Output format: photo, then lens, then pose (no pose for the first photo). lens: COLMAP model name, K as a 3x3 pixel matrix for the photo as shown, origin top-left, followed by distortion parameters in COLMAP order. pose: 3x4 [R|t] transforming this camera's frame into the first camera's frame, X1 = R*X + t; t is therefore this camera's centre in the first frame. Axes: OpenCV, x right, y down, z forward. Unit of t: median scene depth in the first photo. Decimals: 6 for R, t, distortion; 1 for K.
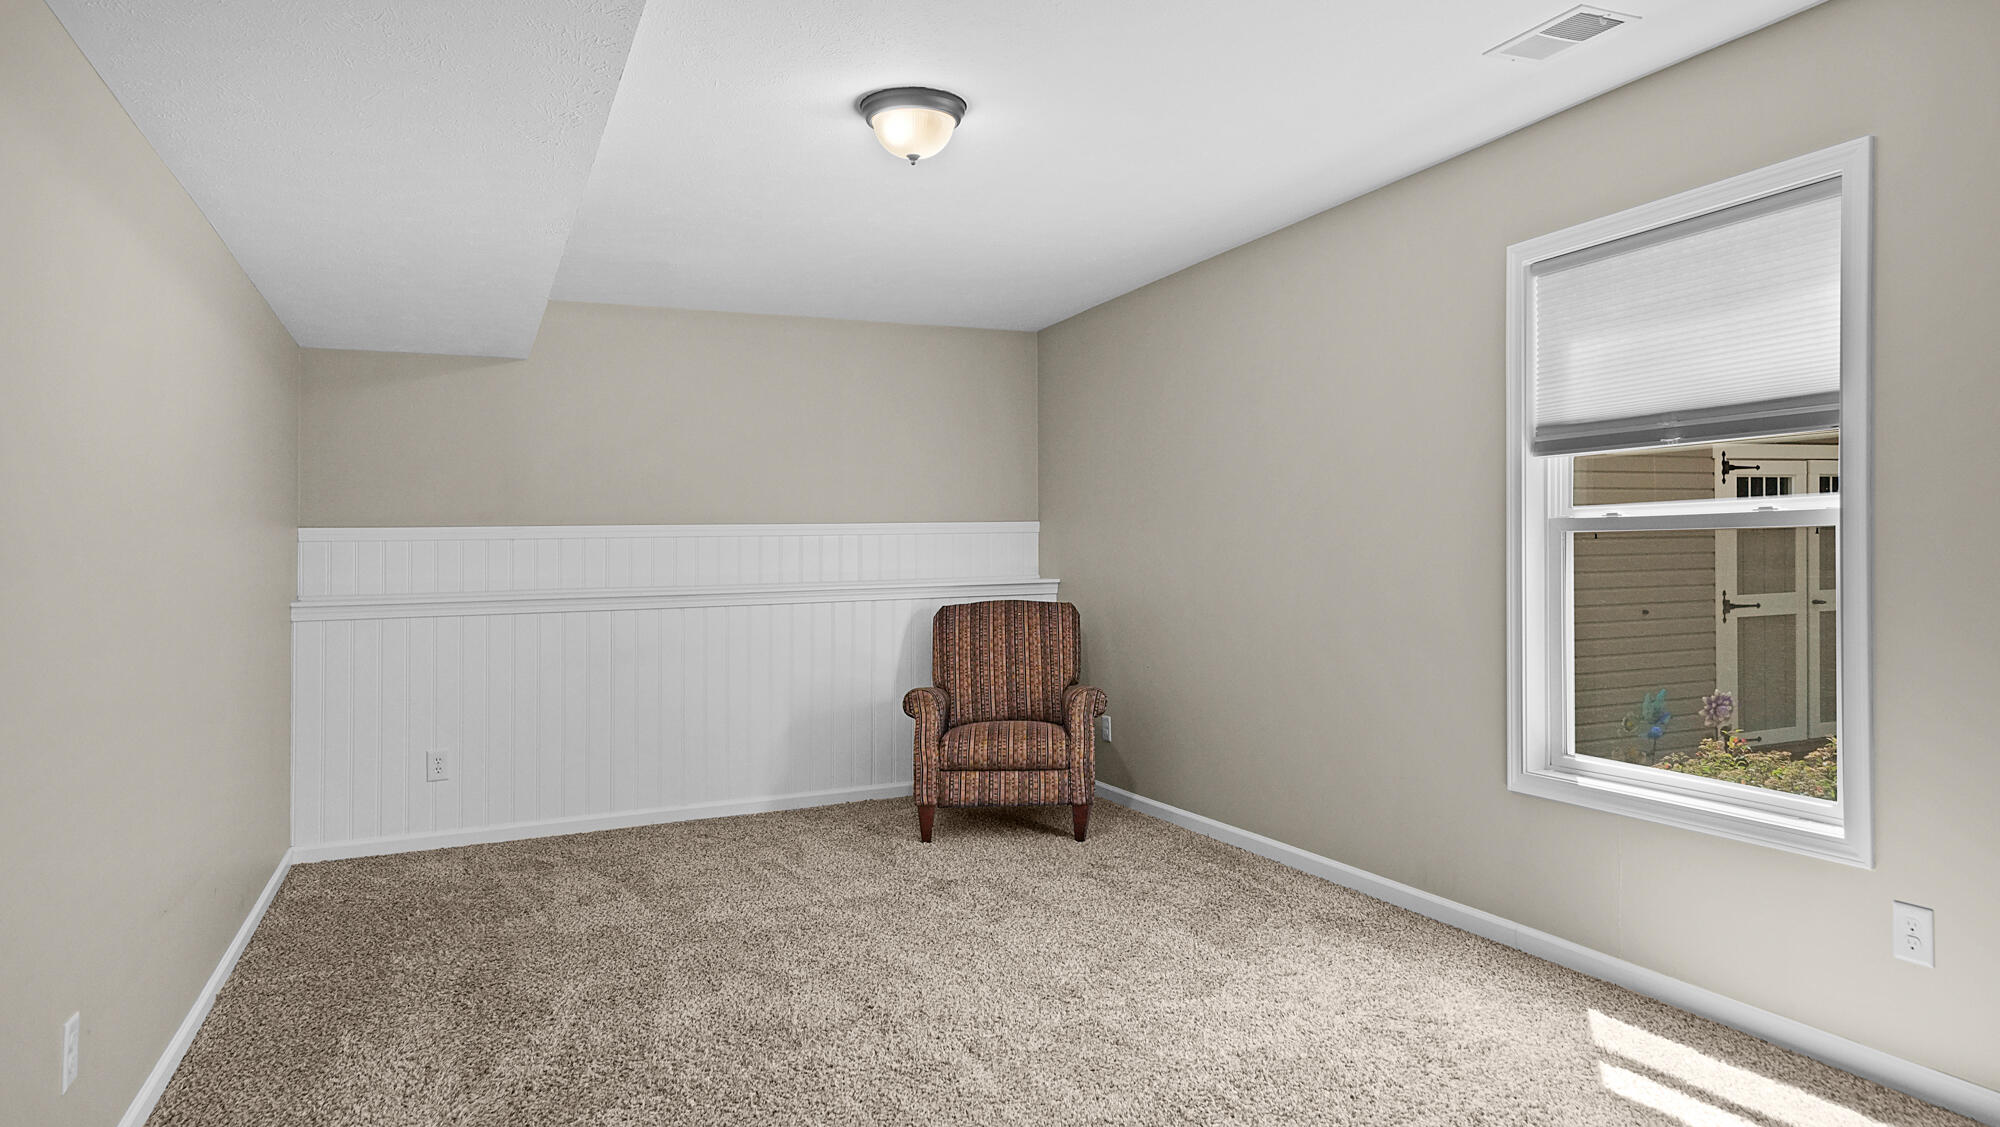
lens RADIAL K [[1220.8, 0, 1000.8], [0, 1220.8, 560.2], [0, 0, 1]] dist [-0.000692, -0.000028]
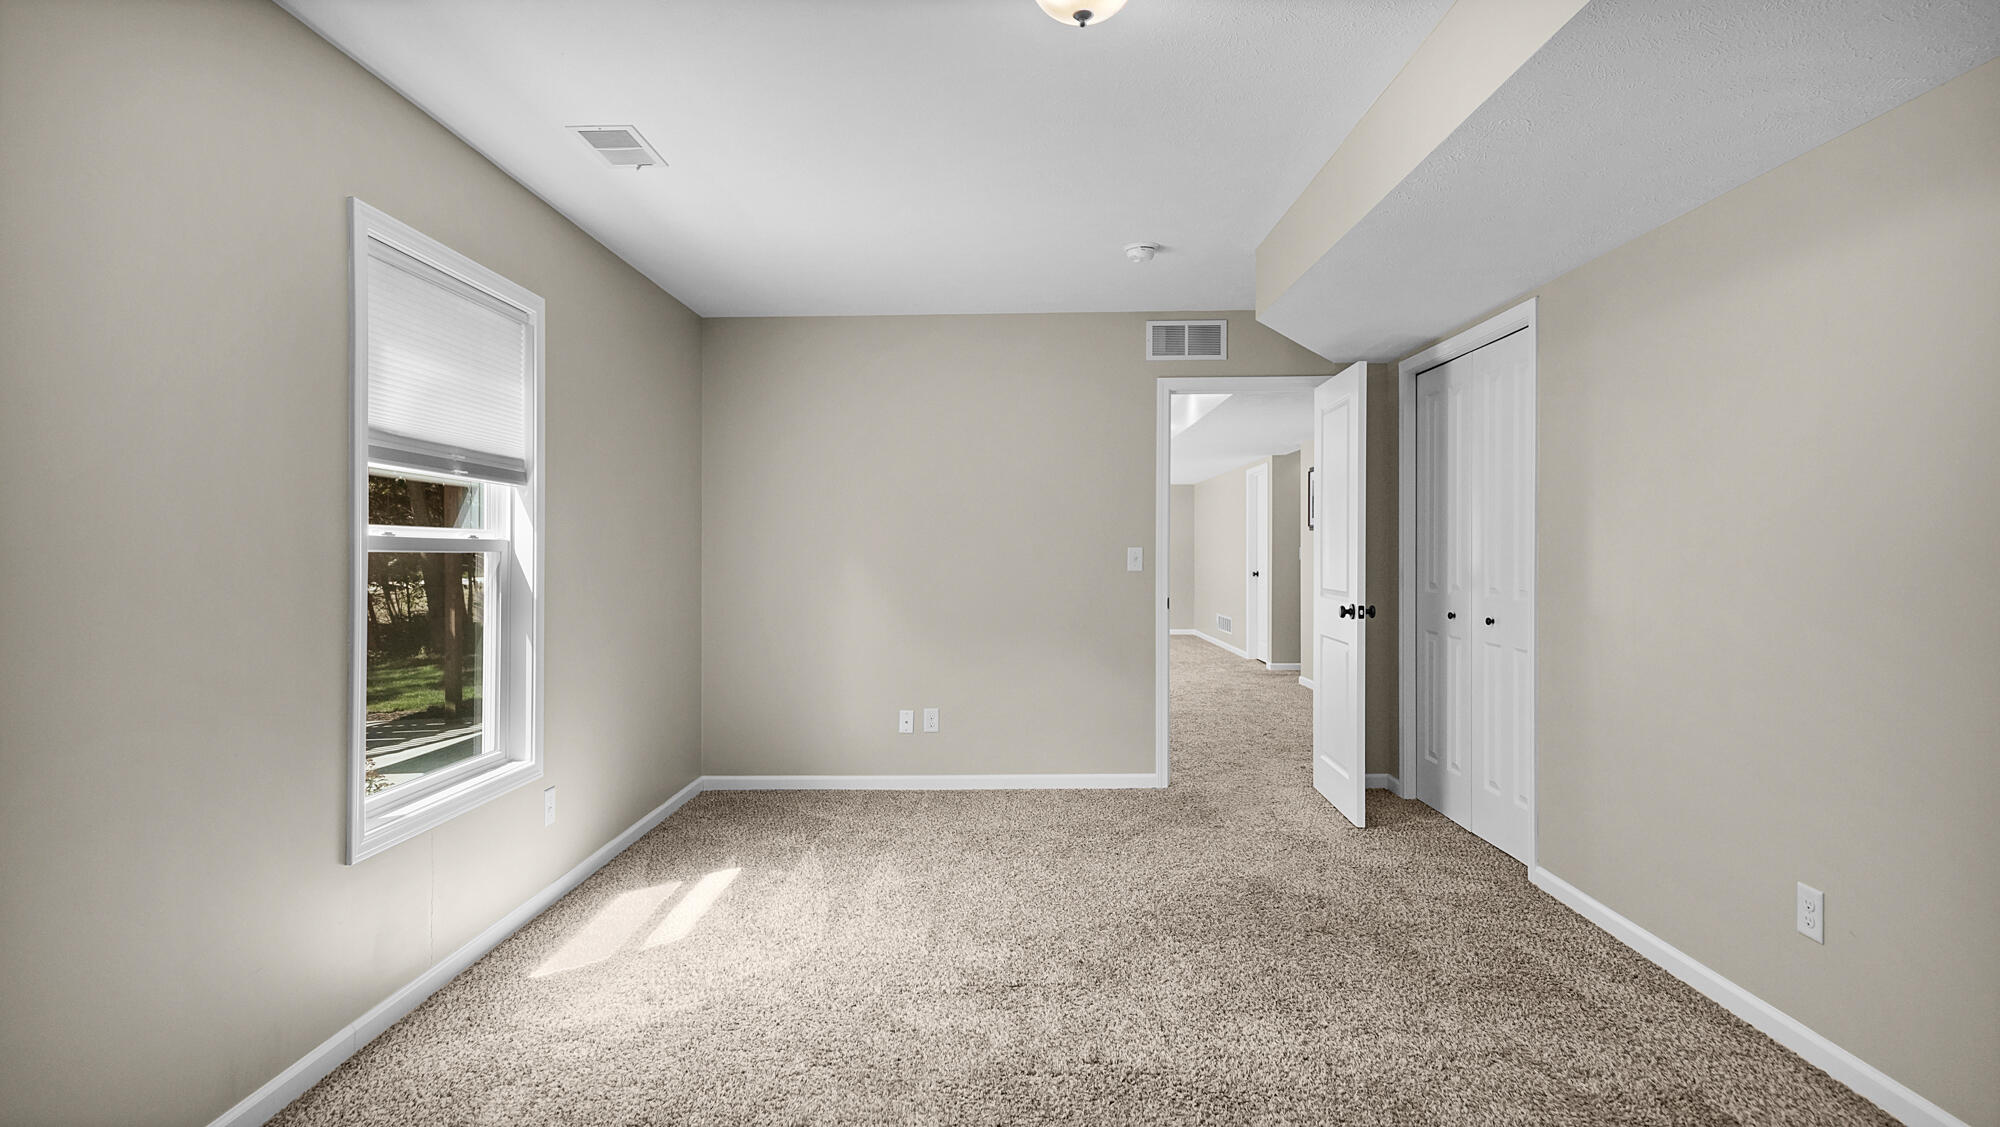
lens RADIAL K [[1033.4, 0, 999.7], [0, 1033.4, 563.2], [0, 0, 1]] dist [0.000492, -0.000625]
pose [[-0.909758, -0.004552, 0.415114, -0.302056], [-0.005859, 0.999981, -0.001876, -0.014864], [-0.415097, -0.004139, -0.909768, 1.640913]]
